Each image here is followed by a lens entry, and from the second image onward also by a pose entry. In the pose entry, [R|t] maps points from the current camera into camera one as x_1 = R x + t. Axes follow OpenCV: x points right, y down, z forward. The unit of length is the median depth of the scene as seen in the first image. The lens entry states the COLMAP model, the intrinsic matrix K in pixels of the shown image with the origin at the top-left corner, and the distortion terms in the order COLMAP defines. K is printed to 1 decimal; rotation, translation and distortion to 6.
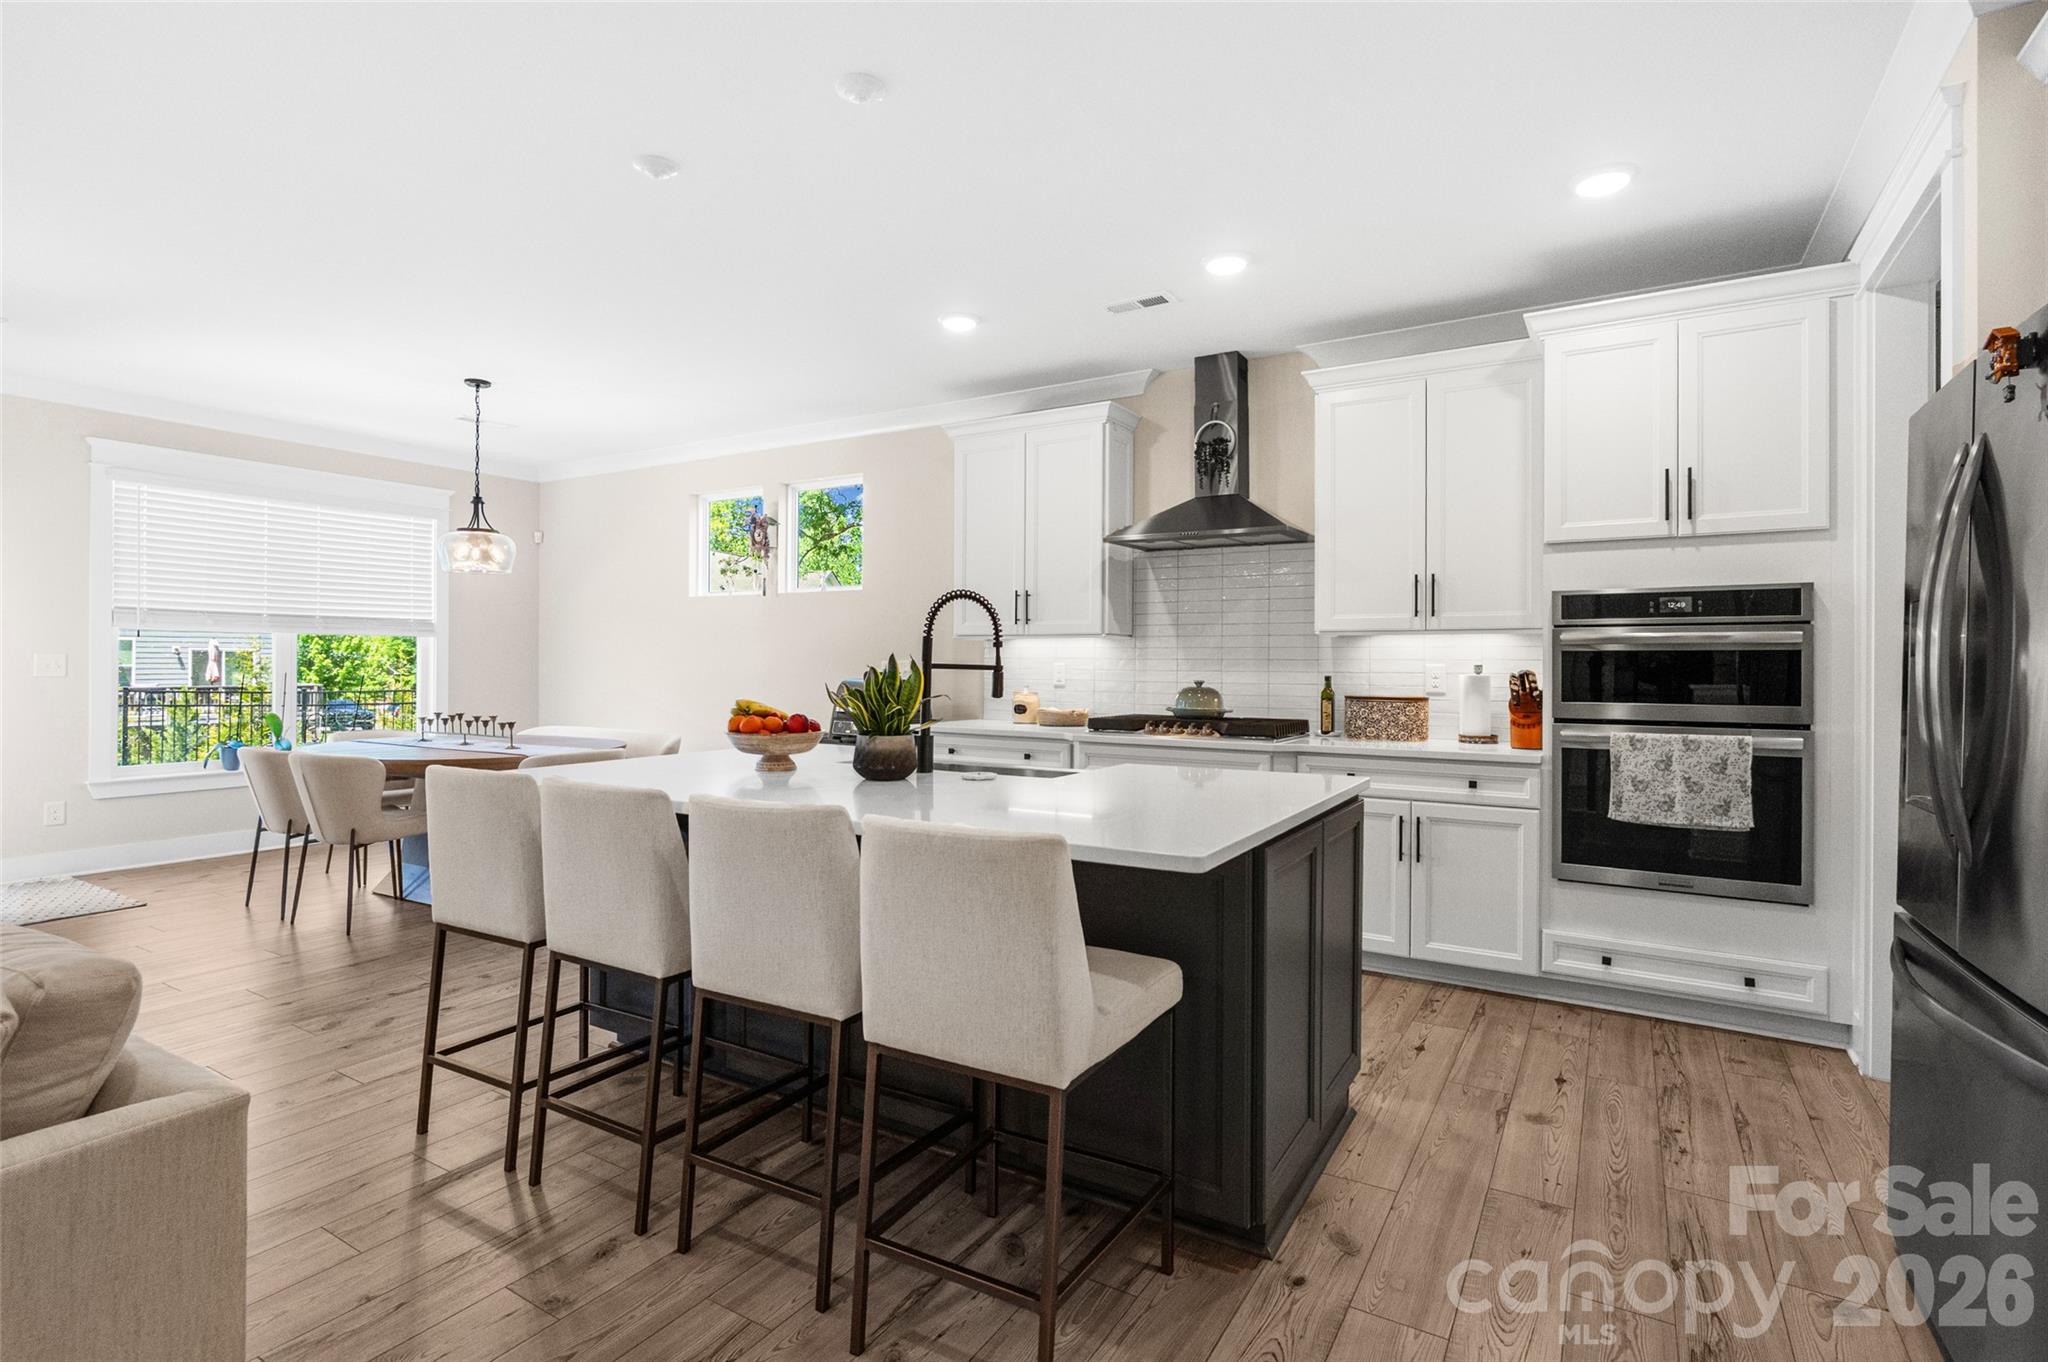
lens RADIAL K [[979.1, 0, 1043.5], [0, 979.1, 664.4], [0, 0, 1]] dist [-0.003919, -0.000603]
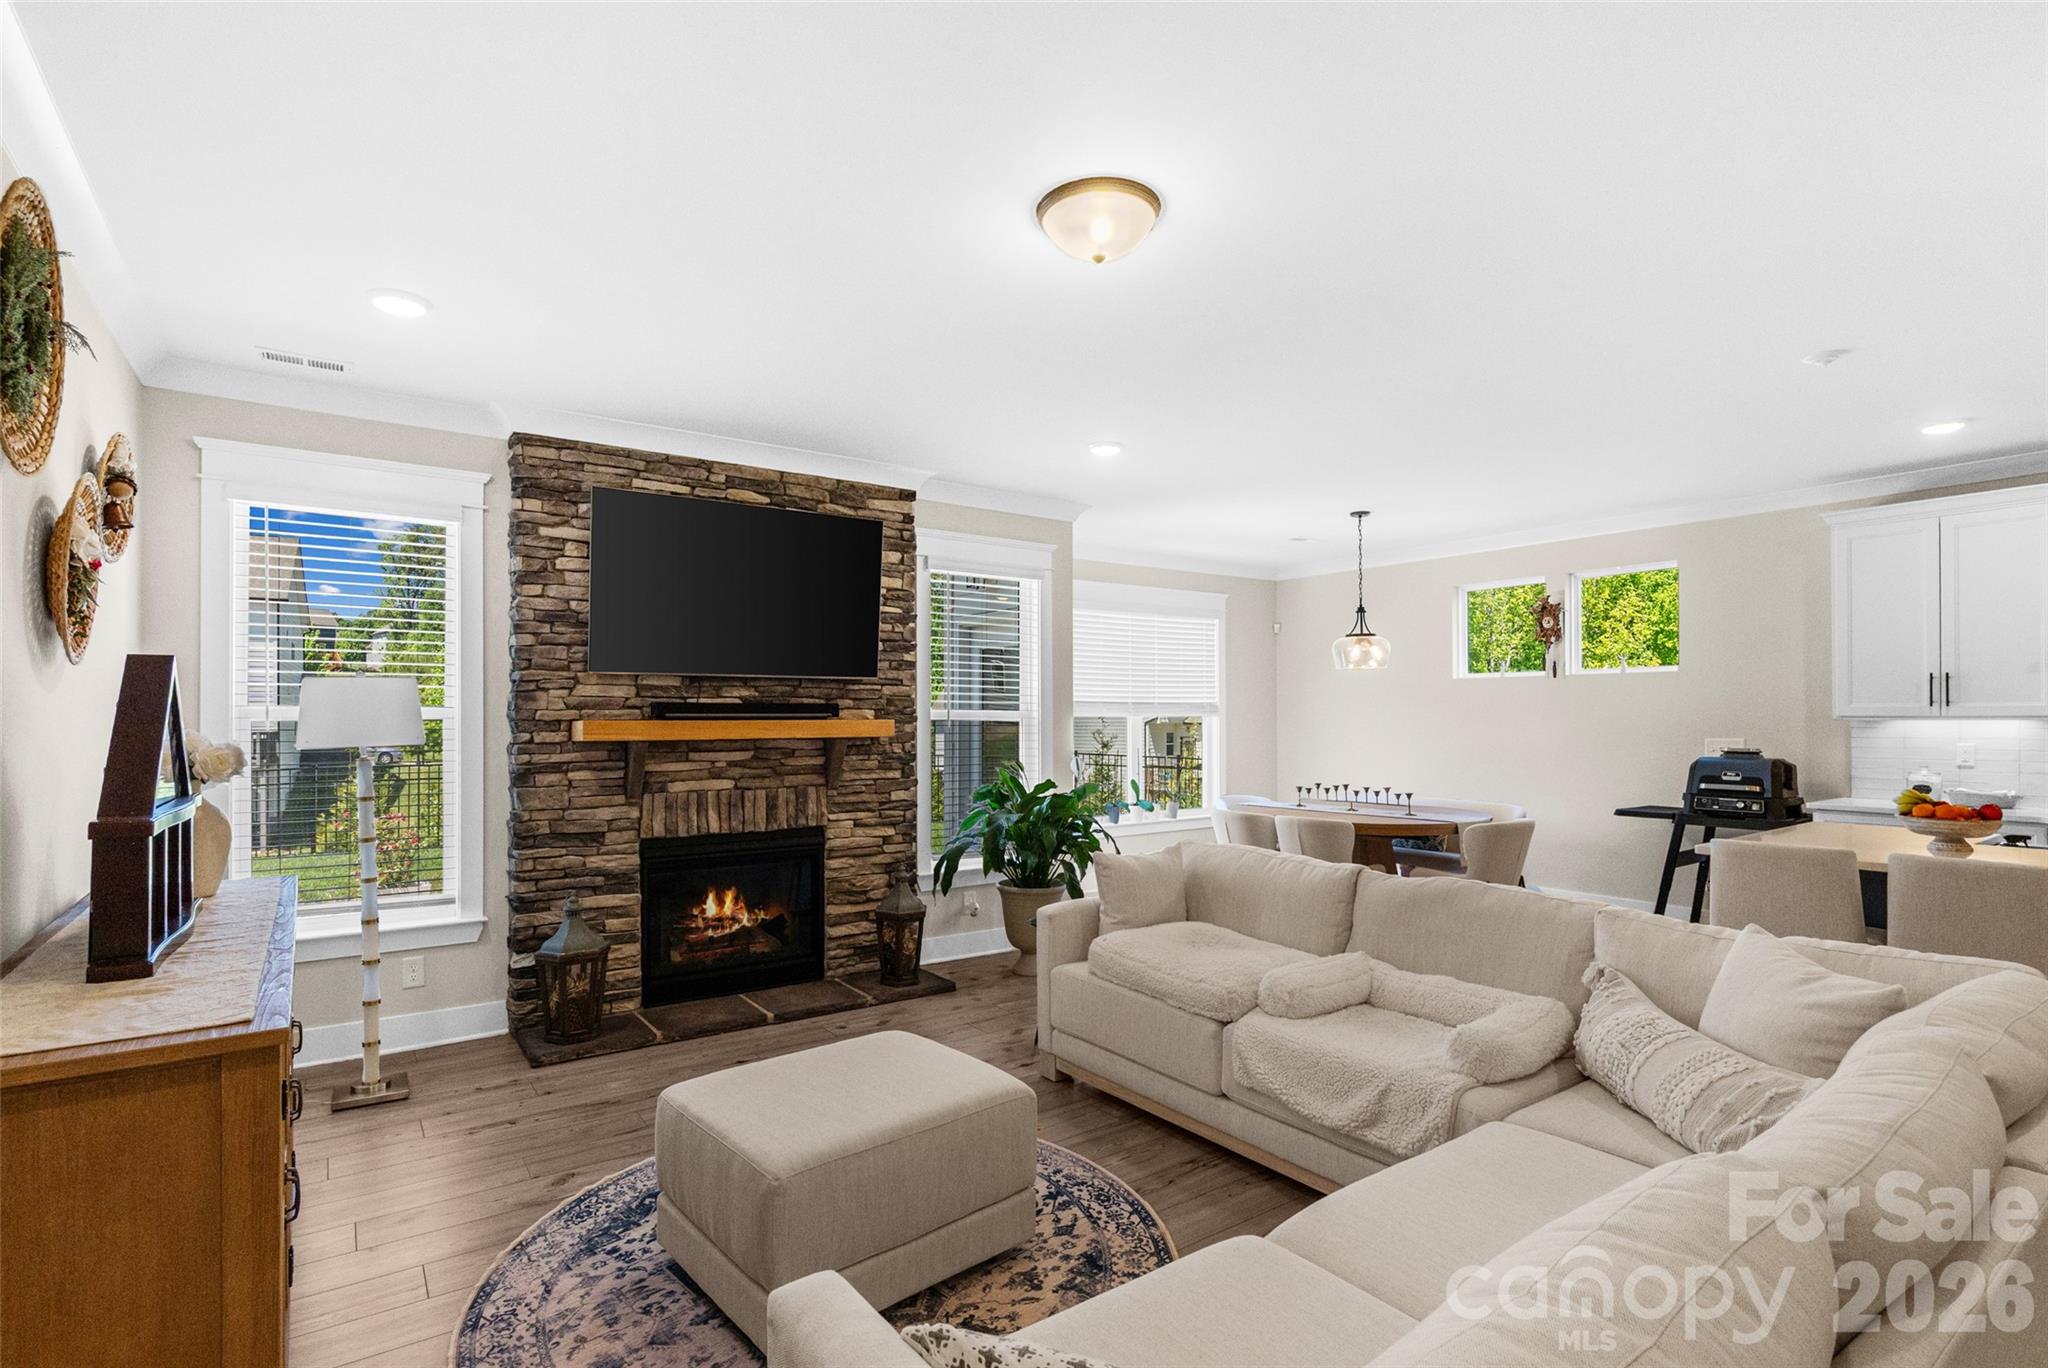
lens RADIAL K [[1002.6, 0, 1025.9], [0, 1002.6, 715.7], [0, 0, 1]] dist [-0.004464, 0.000679]
pose [[0.919205, -0.010384, -0.393643, -0.491386], [0.008750, 0.999944, -0.005945, -0.033791], [0.393683, 0.002021, 0.919244, -0.330793]]
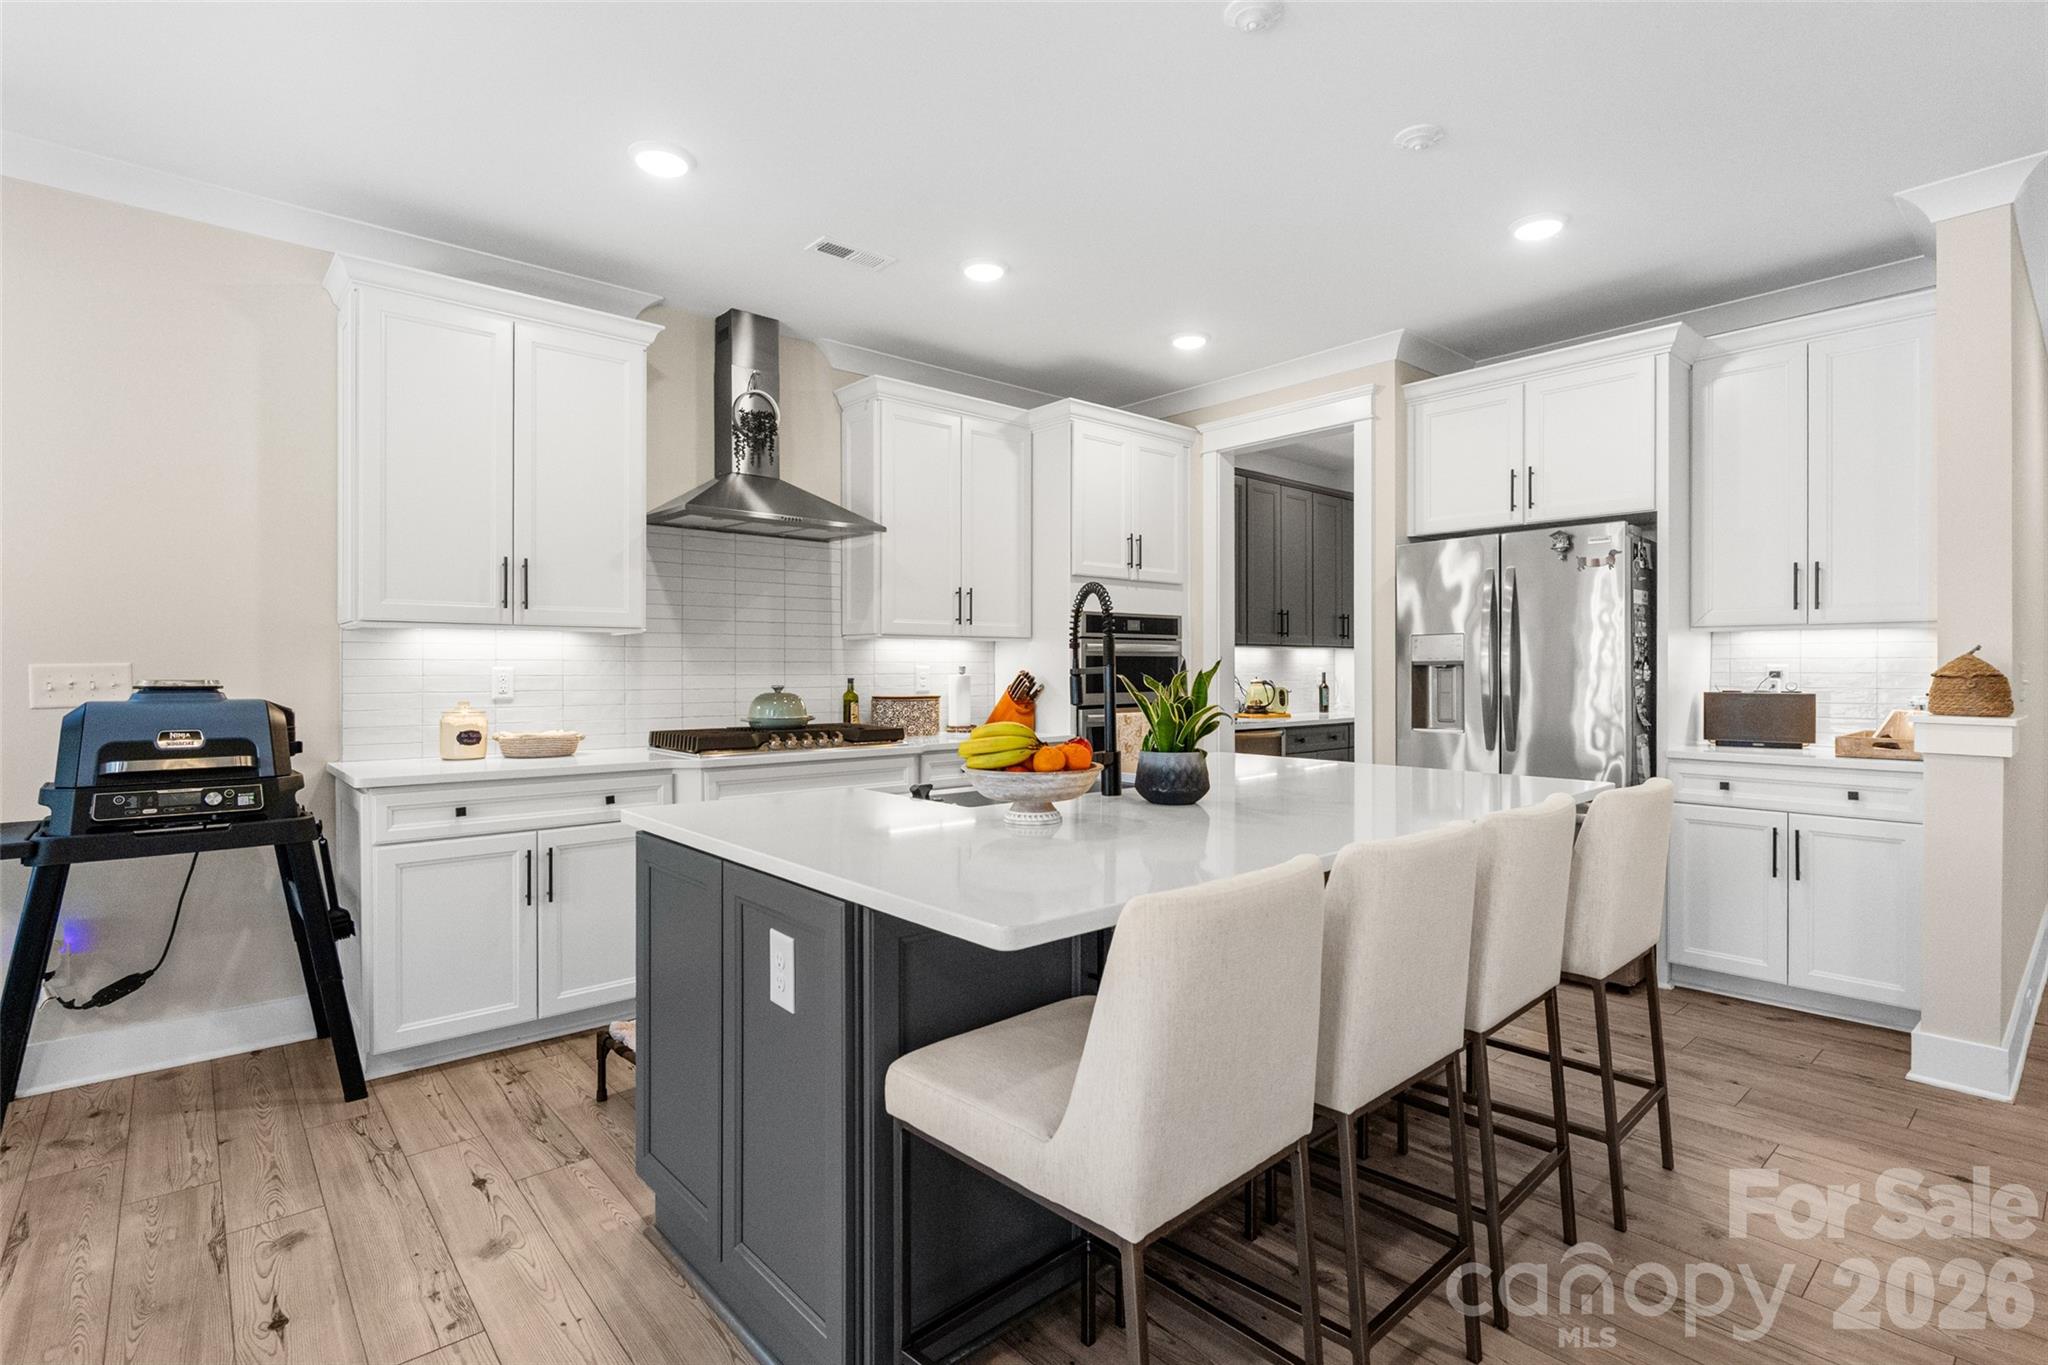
lens RADIAL K [[970.4, 0, 1033.3], [0, 970.4, 672.0], [0, 0, 1]] dist [-0.002176, -0.000495]
pose [[0.302871, -0.009933, 0.952980, -0.552420], [0.003131, 0.999951, 0.009428, -0.002971], [-0.953026, 0.000129, 0.302887, 0.473079]]
